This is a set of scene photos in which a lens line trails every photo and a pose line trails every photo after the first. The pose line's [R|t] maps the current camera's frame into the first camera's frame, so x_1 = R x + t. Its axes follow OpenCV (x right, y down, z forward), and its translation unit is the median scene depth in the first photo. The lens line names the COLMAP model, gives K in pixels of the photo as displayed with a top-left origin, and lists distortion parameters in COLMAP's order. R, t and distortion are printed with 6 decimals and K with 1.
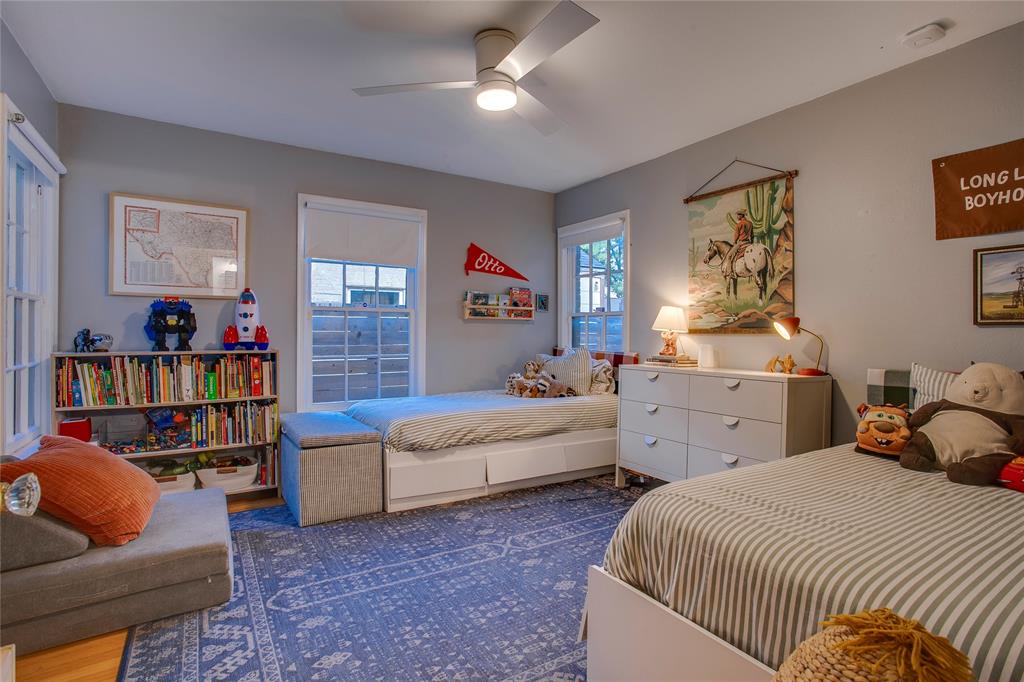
lens RADIAL K [[496.0, 0, 517.0], [0, 496.0, 340.7], [0, 0, 1]] dist [-0.065701, 0.033863]
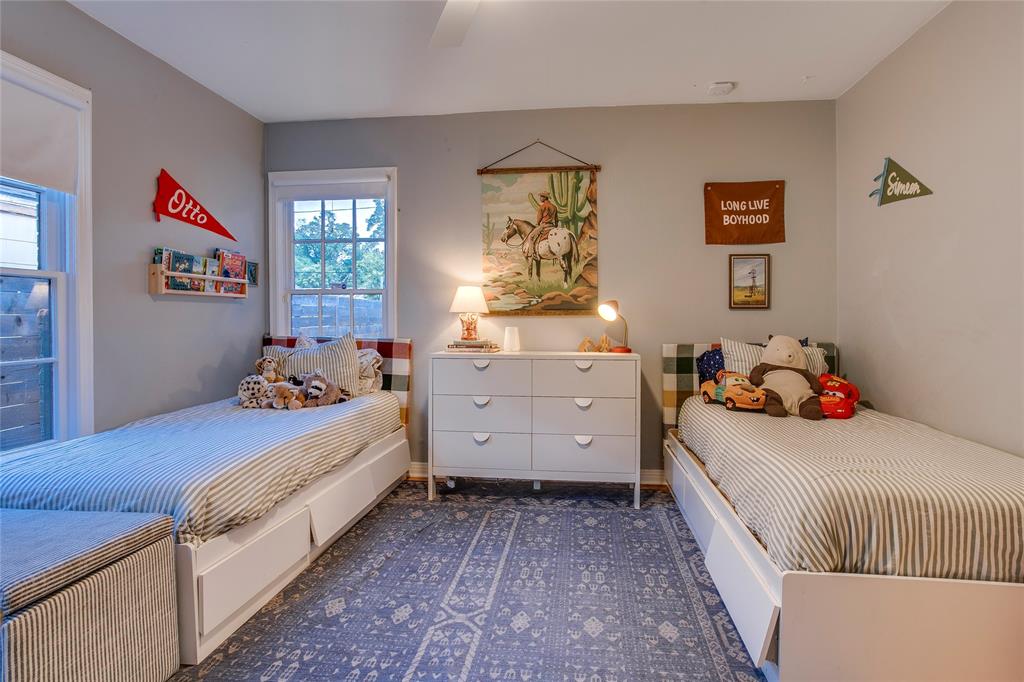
lens RADIAL K [[519.6, 0, 513.9], [0, 519.6, 331.1], [0, 0, 1]] dist [-0.079400, 0.040483]
pose [[0.639614, -0.026003, 0.768256, -0.405226], [0.015478, 0.999661, 0.020949, -0.006004], [-0.768540, -0.001508, 0.639800, 0.368678]]
